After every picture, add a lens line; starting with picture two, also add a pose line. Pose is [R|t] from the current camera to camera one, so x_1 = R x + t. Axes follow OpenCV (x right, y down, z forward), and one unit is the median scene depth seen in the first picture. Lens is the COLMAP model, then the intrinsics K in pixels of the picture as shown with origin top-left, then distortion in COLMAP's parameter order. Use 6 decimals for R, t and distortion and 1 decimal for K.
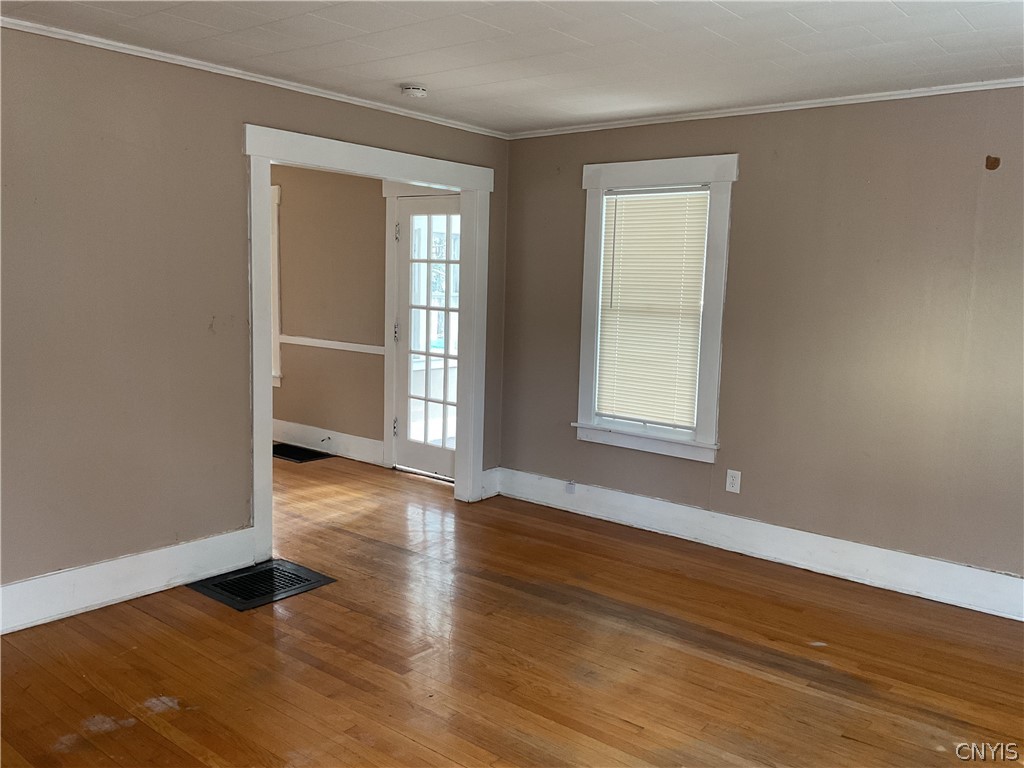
lens RADIAL K [[846.8, 0, 508.7], [0, 846.8, 385.2], [0, 0, 1]] dist [0.102403, -0.200095]
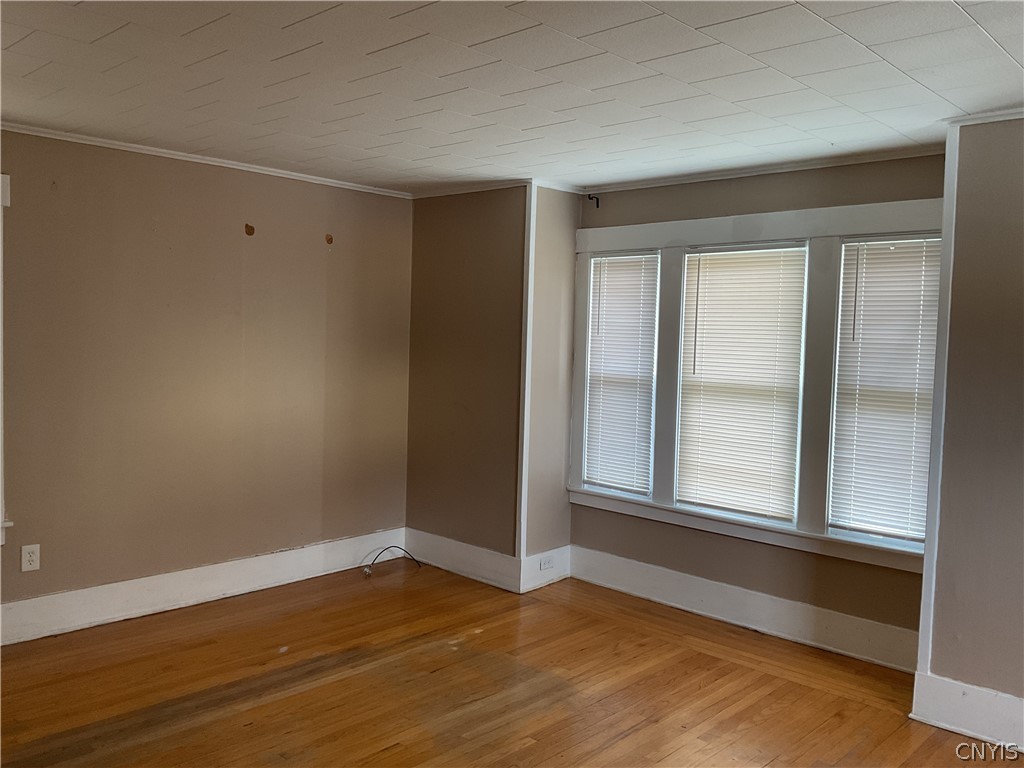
lens RADIAL K [[846.8, 0, 508.7], [0, 846.8, 385.2], [0, 0, 1]] dist [0.102403, -0.200095]
pose [[0.068643, -0.087294, 0.993815, -0.630462], [0.099662, 0.991781, 0.080232, -0.092795], [-0.992651, 0.093538, 0.076779, 0.520589]]
